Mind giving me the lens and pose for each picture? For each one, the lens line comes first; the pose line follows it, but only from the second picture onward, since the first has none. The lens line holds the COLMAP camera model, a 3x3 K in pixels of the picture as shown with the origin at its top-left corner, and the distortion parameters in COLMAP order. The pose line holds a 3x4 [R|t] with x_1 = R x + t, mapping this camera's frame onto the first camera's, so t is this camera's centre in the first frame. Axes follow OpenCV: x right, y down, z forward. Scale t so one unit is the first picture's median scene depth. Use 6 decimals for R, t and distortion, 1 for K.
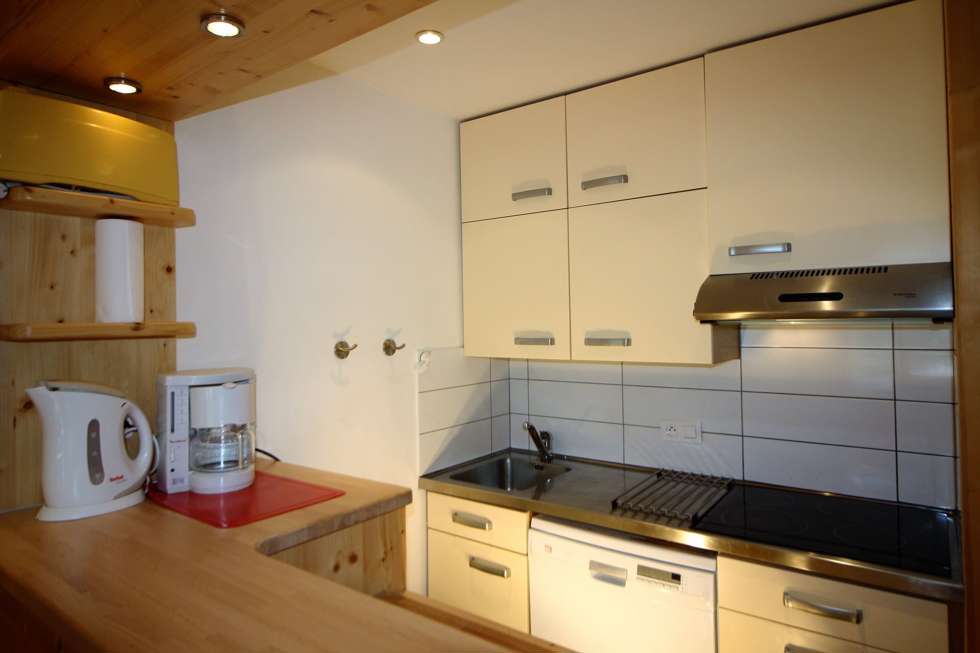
lens RADIAL K [[597.3, 0, 496.7], [0, 597.3, 307.2], [0, 0, 1]] dist [0.003325, 0.000055]
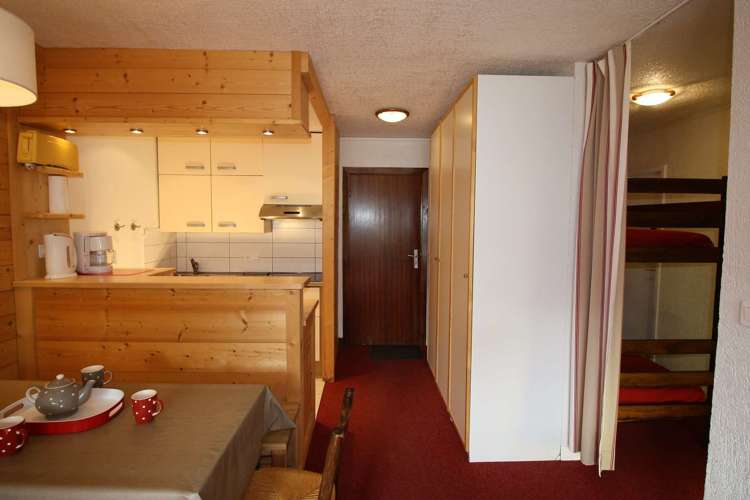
lens RADIAL K [[378.3, 0, 376.1], [0, 378.3, 242.9], [0, 0, 1]] dist [-0.000601, -0.015776]
pose [[0.789808, -0.012937, 0.613217, -0.386553], [-0.034721, 0.997231, 0.065759, -0.002150], [-0.612370, -0.073229, 0.787172, -0.915947]]
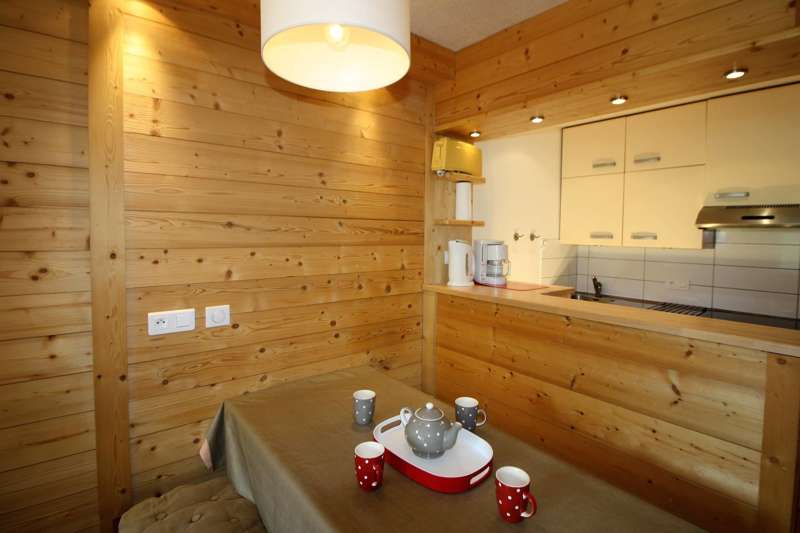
lens RADIAL K [[400.1, 0, 407.8], [0, 400.1, 249.3], [0, 0, 1]] dist [-0.000963, -0.012858]
pose [[0.972509, 0.040829, -0.229259, -0.324609], [-0.026589, 0.997540, 0.064864, 0.033048], [0.231344, -0.056985, 0.971202, -0.605163]]
